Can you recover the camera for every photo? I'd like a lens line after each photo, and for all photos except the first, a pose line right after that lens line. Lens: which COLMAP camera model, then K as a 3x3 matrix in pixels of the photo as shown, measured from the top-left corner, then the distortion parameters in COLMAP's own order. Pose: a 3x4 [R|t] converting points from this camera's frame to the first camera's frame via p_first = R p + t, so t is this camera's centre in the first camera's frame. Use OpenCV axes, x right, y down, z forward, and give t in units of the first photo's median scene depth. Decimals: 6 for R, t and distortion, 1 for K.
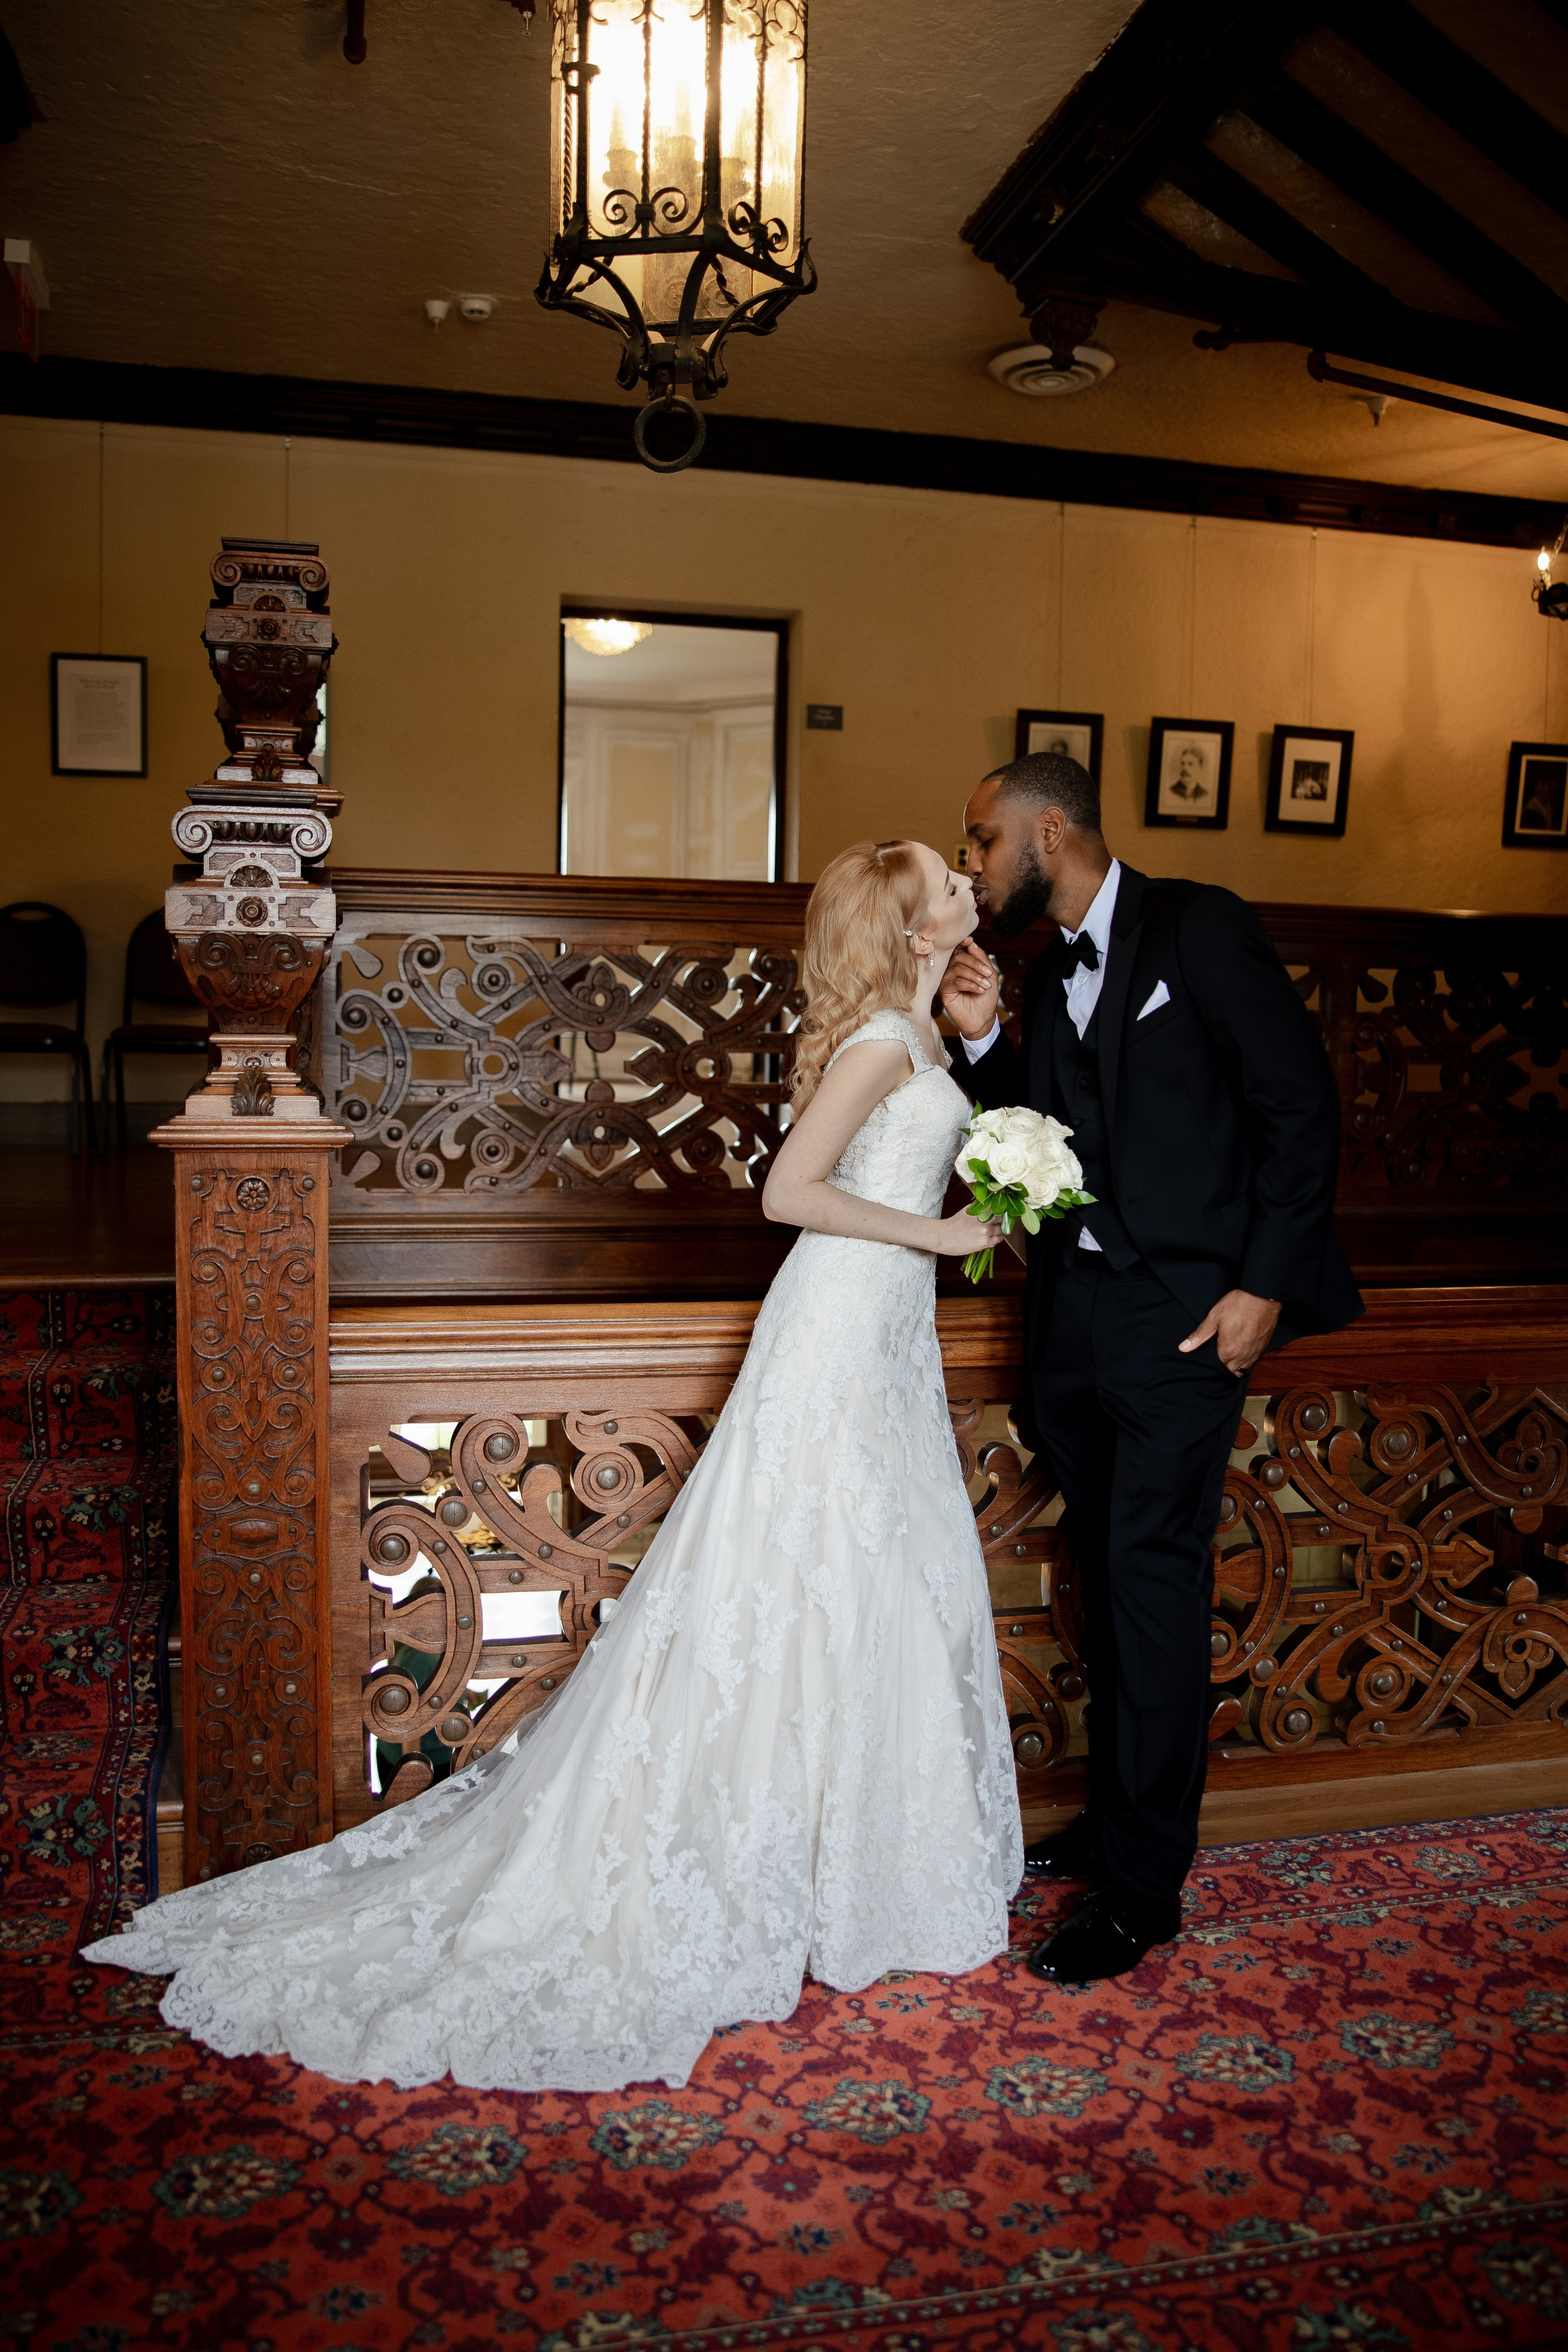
lens RADIAL K [[1610.8, 0, 788.1], [0, 1610.8, 1235.6], [0, 0, 1]] dist [-0.071156, 0.049440]
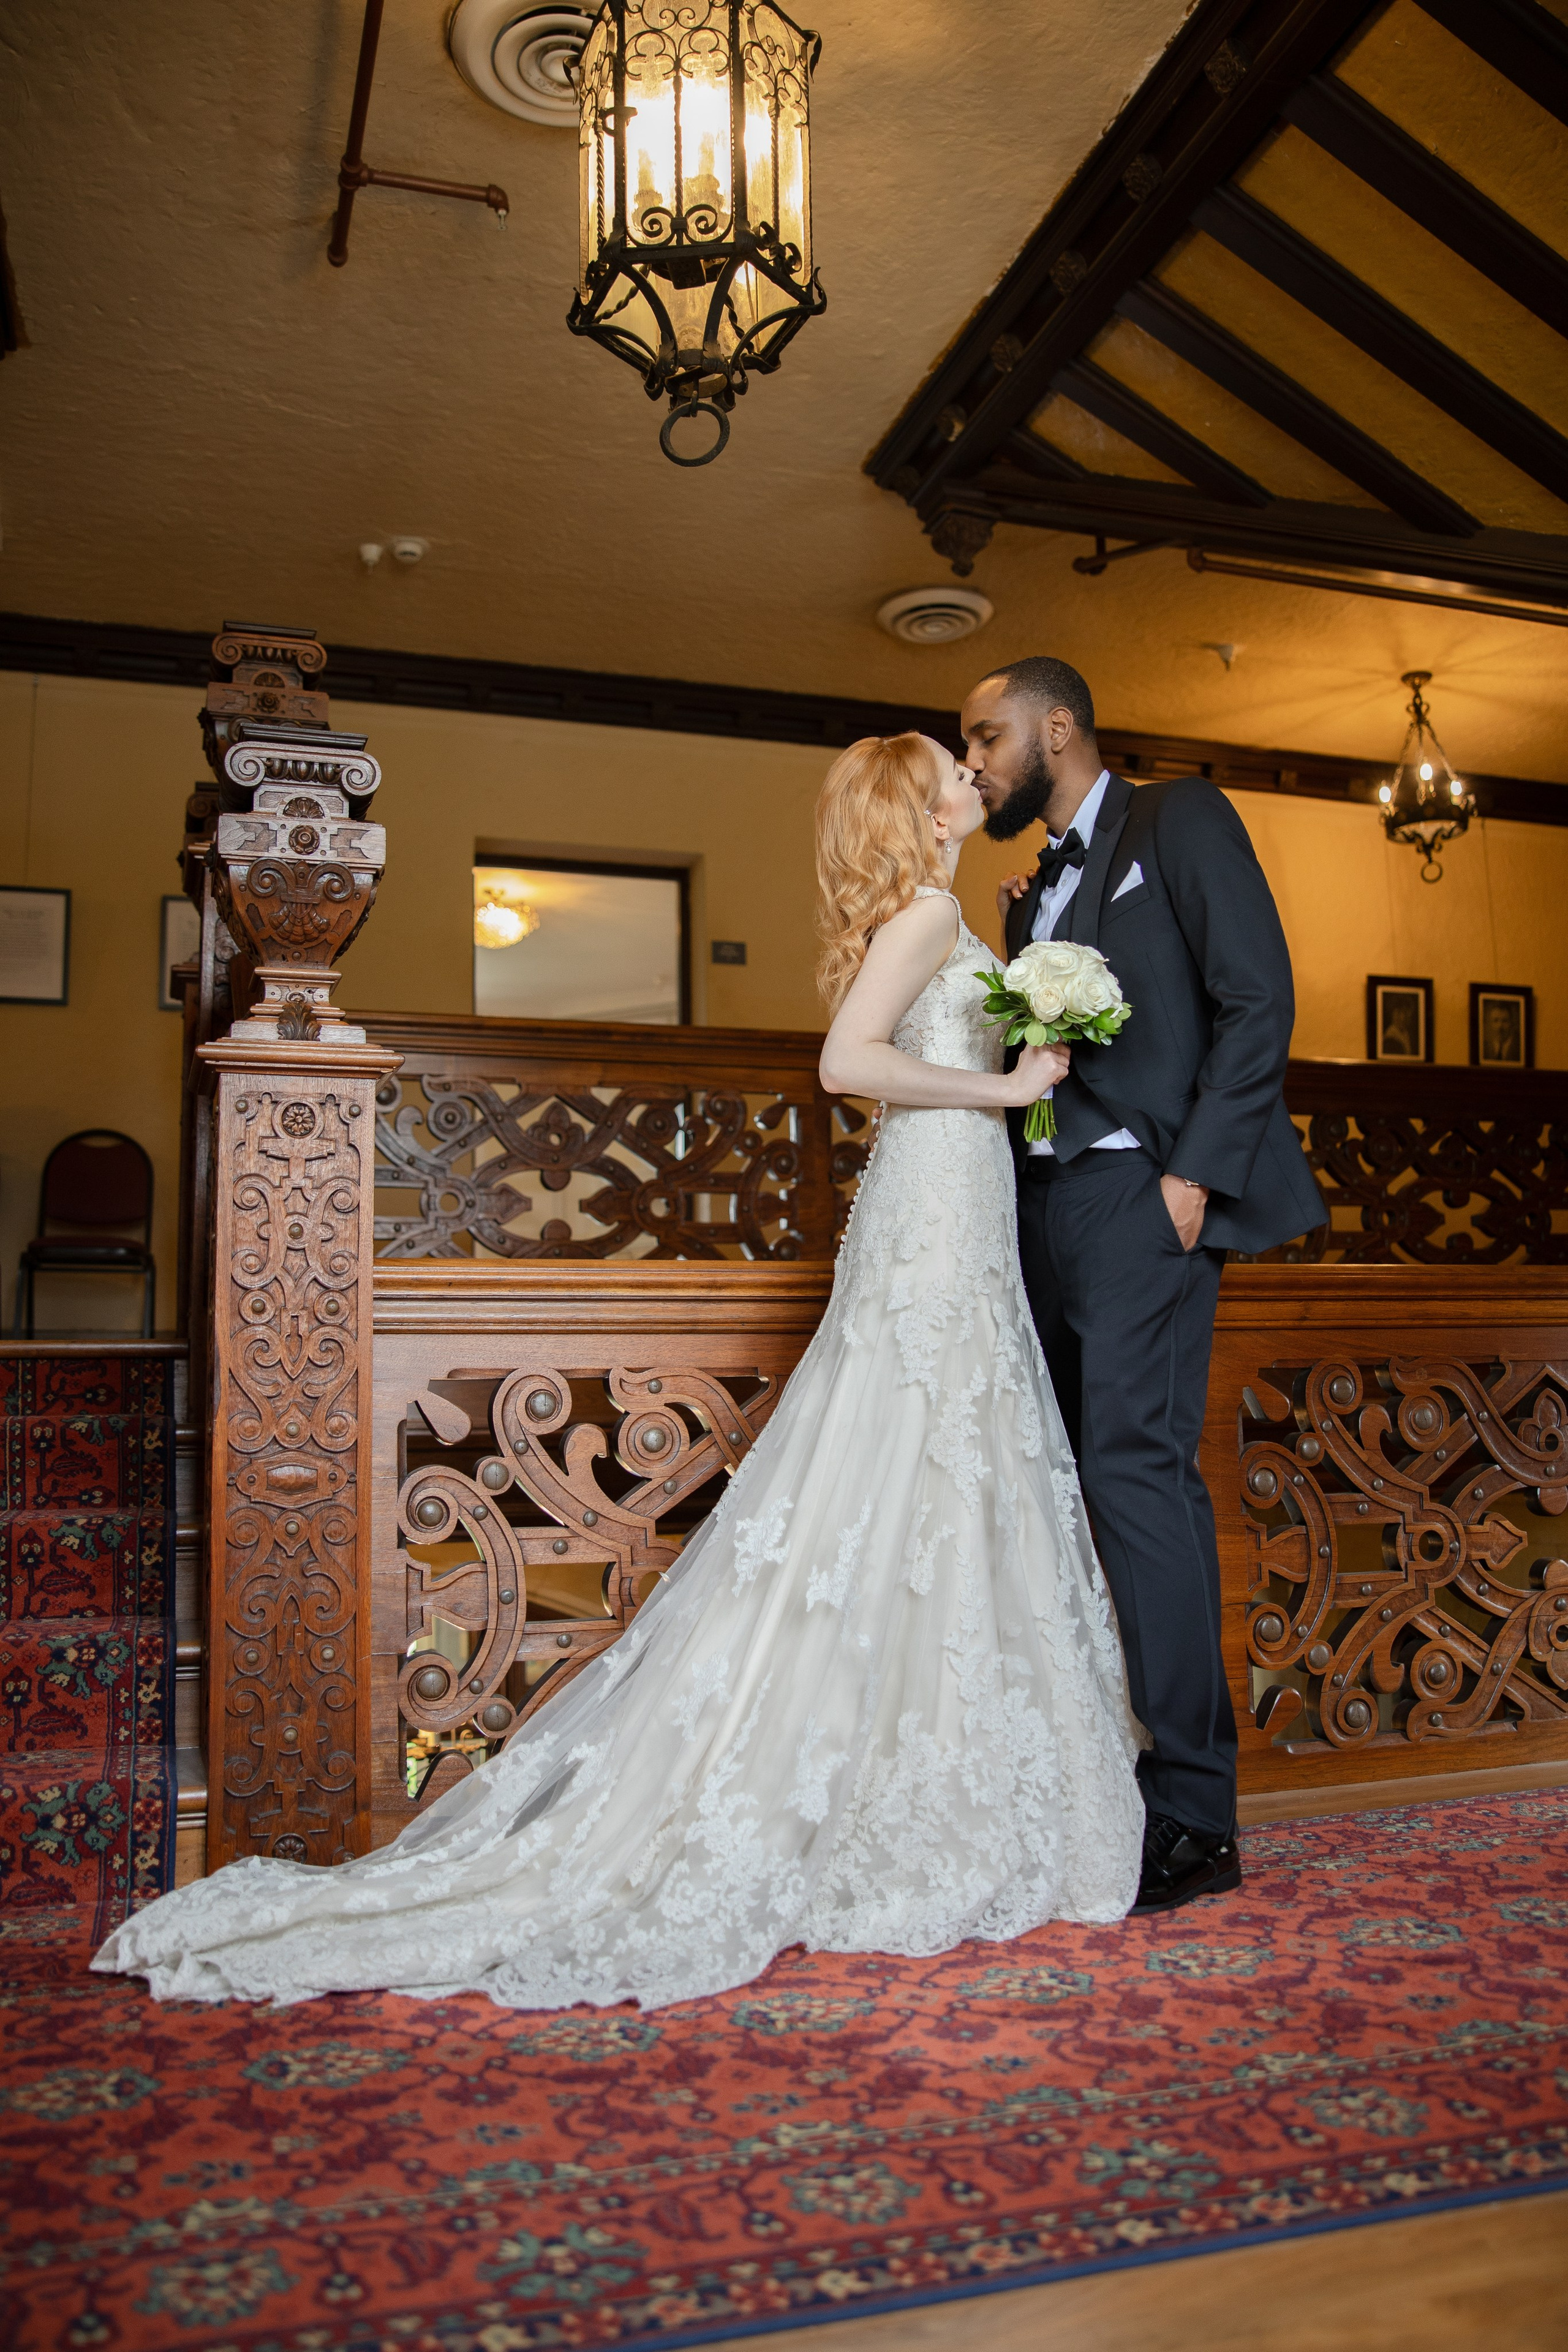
lens RADIAL K [[1610.8, 0, 788.1], [0, 1610.8, 1235.6], [0, 0, 1]] dist [-0.071156, 0.049440]
pose [[0.996576, -0.034321, 0.075223, -0.100494], [0.047656, 0.981888, -0.183370, 0.212480], [-0.067568, 0.186327, 0.980162, 0.030672]]
